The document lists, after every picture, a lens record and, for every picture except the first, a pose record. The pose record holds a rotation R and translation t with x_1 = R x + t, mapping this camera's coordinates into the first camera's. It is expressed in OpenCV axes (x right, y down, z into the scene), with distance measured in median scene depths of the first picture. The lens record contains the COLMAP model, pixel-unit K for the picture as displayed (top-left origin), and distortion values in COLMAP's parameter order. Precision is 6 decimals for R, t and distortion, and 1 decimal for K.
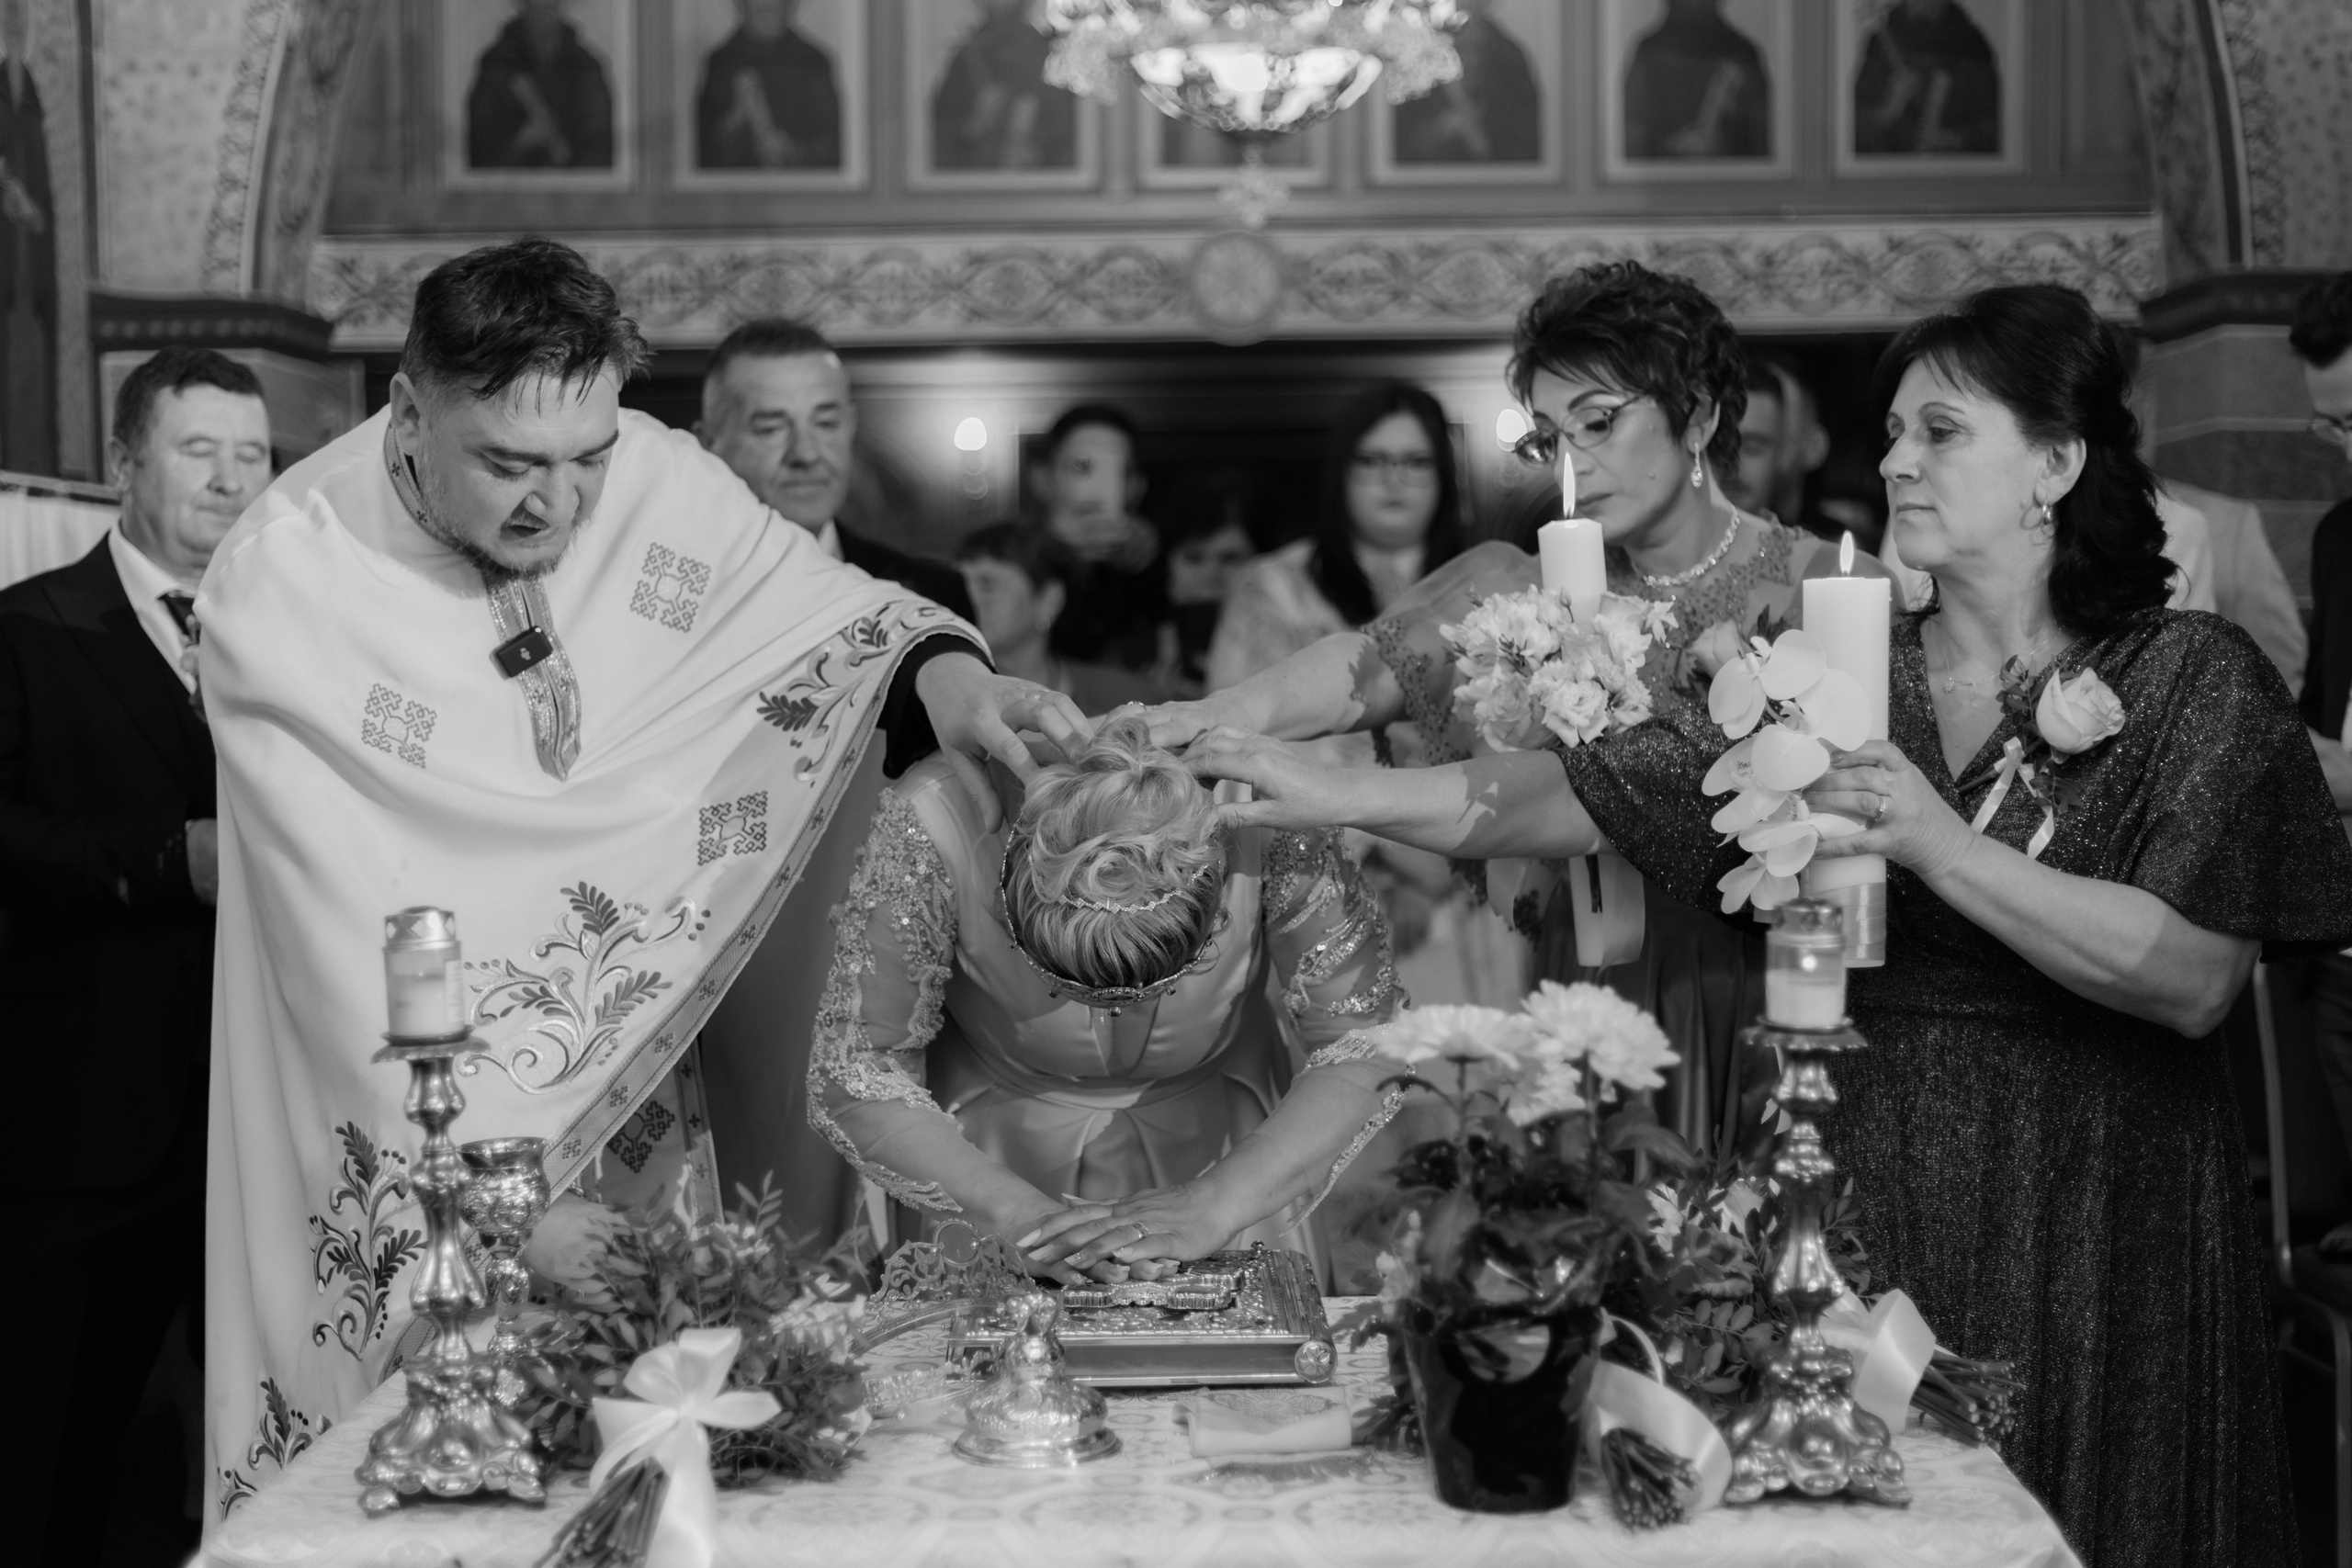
lens RADIAL K [[3352.7, 0, 1176.0], [0, 3352.7, 784.0], [0, 0, 1]] dist [-0.005780, 0.065181]
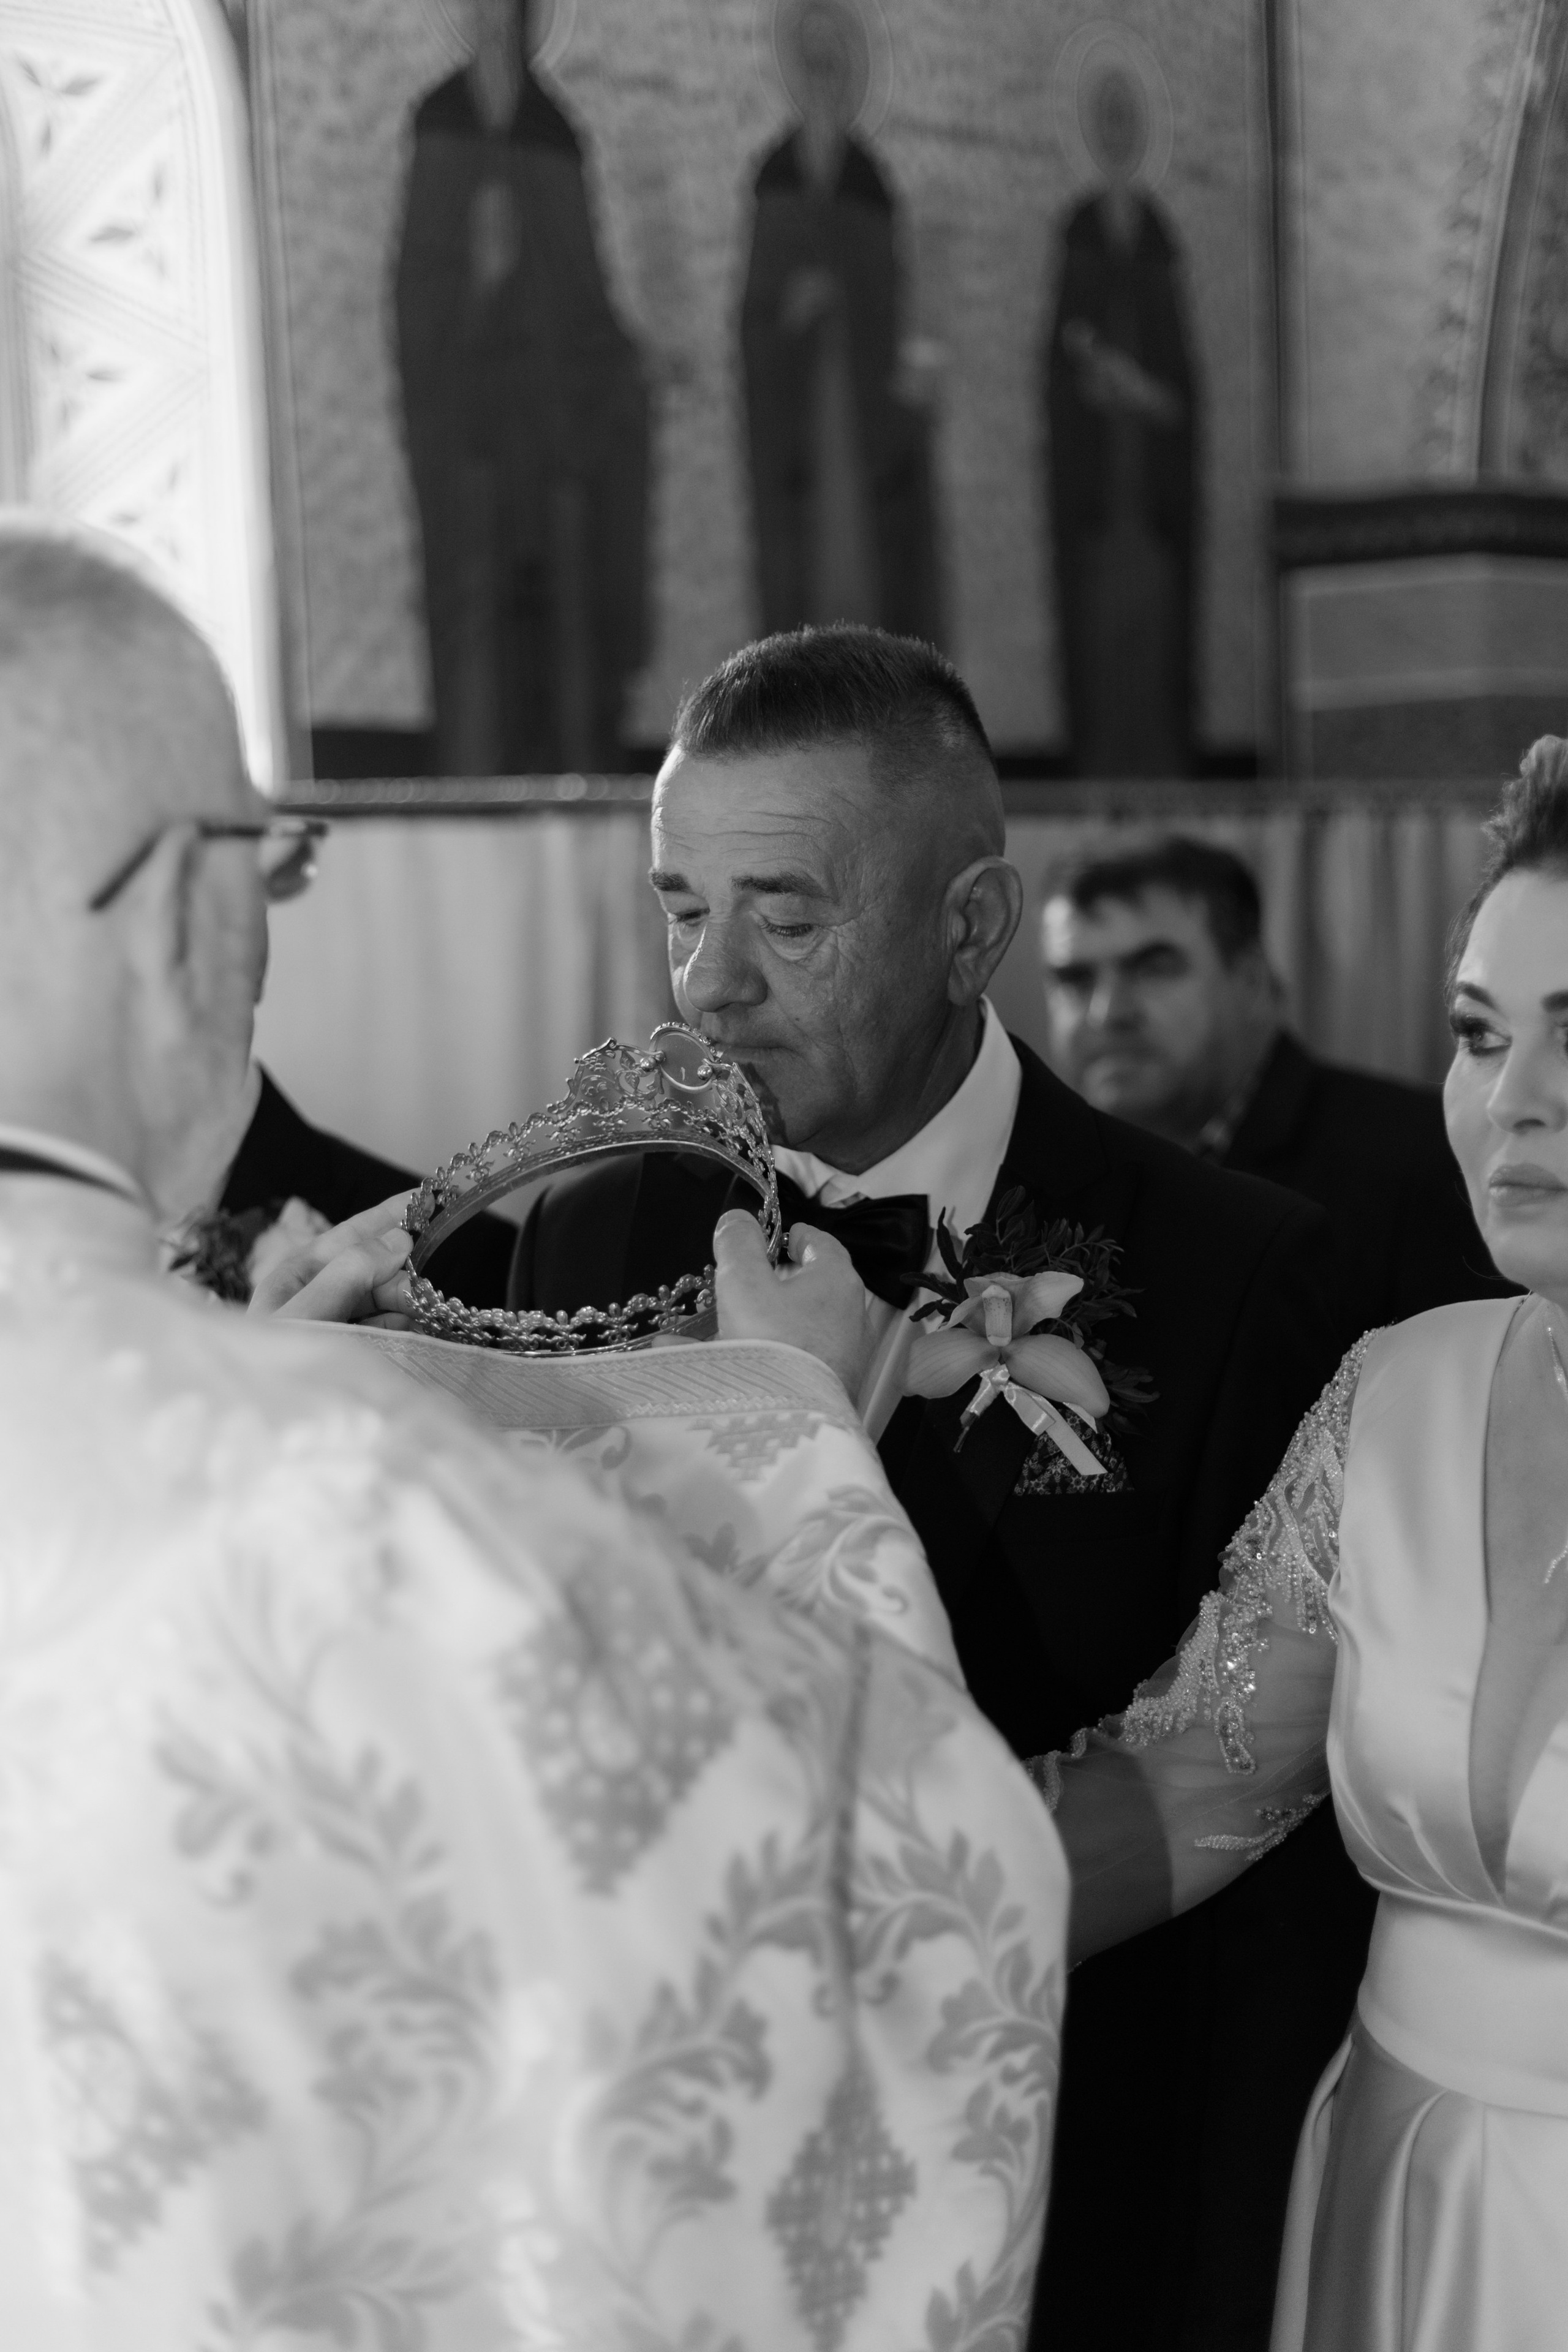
lens RADIAL K [[3353.0, 0, 784.0], [0, 3353.0, 1176.0], [0, 0, 1]] dist [-0.005780, 0.065181]
pose [[0.745444, 0.060535, -0.663813, 0.097071], [-0.011566, 0.996892, 0.077922, -0.052067], [0.666468, -0.050409, 0.743828, 0.365862]]
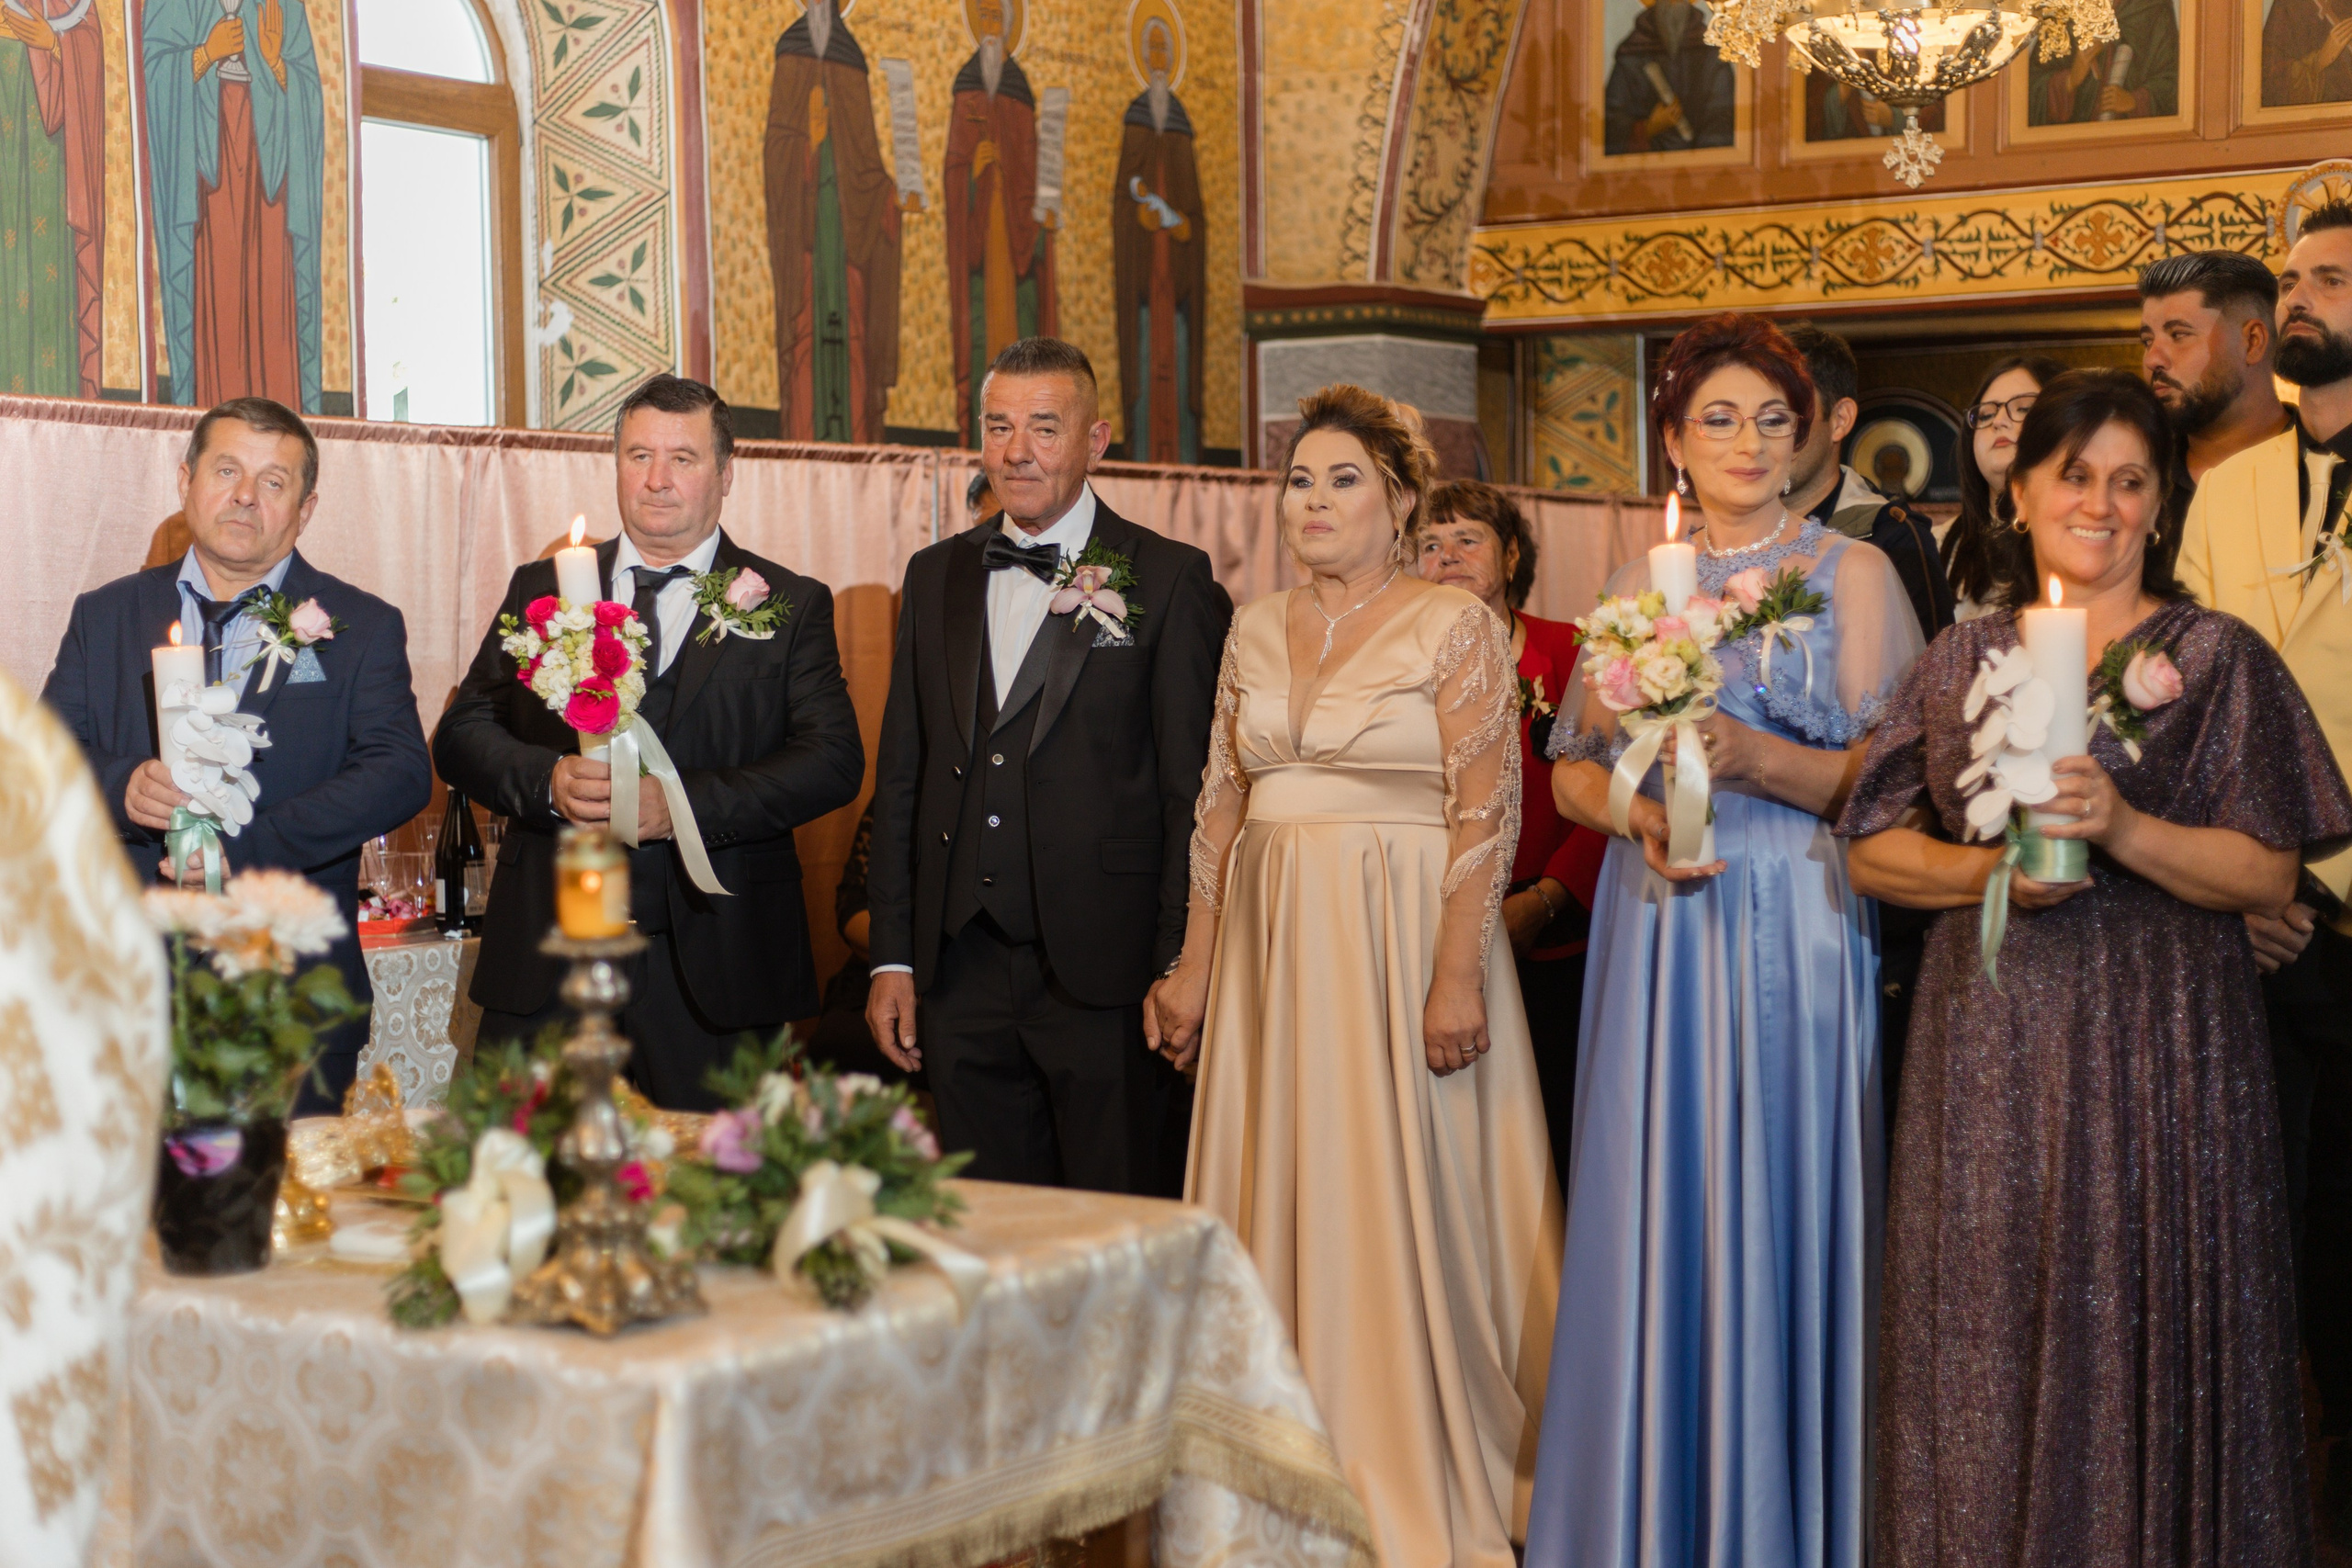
lens RADIAL K [[3352.7, 0, 1176.0], [0, 3352.7, 784.0], [0, 0, 1]] dist [-0.005780, 0.065181]
pose [[0.851759, 0.035076, -0.522759, 0.257280], [-0.025507, 0.999349, 0.025495, -0.005802], [0.523313, -0.008382, 0.852099, 0.012311]]
